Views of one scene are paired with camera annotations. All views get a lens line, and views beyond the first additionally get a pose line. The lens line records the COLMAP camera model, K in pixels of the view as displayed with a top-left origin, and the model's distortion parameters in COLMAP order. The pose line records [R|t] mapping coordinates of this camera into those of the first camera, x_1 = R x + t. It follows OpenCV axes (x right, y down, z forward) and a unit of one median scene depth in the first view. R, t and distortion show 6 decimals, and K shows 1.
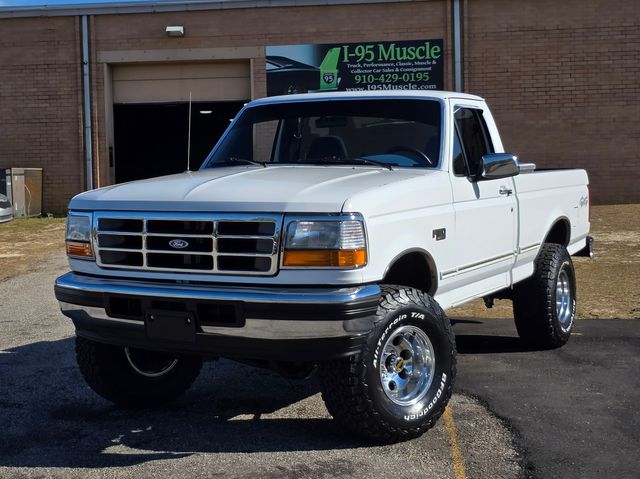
lens RADIAL K [[1157.7, 0, 292.9], [0, 1157.7, 218.3], [0, 0, 1]] dist [0.251098, -0.957206]
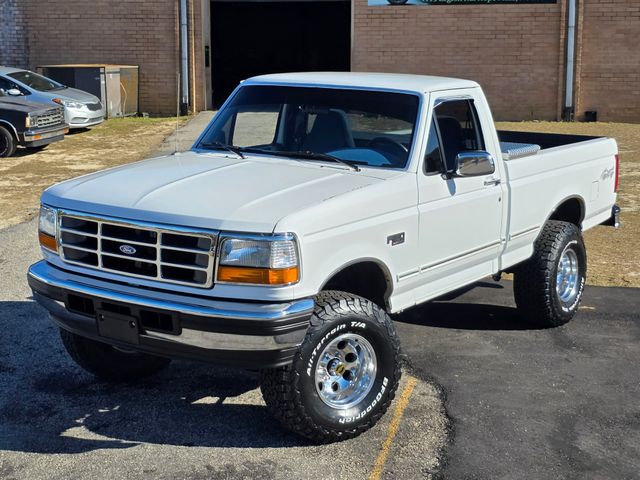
lens RADIAL K [[1219.3, 0, 320.0], [0, 1219.3, 240.0], [0, 0, 1]] dist [0.210273, -0.174898]
pose [[0.993081, 0.043731, -0.108989, 0.183979], [-0.028927, 0.990574, 0.133887, -0.132465], [0.113817, -0.129807, 0.984985, -0.065433]]
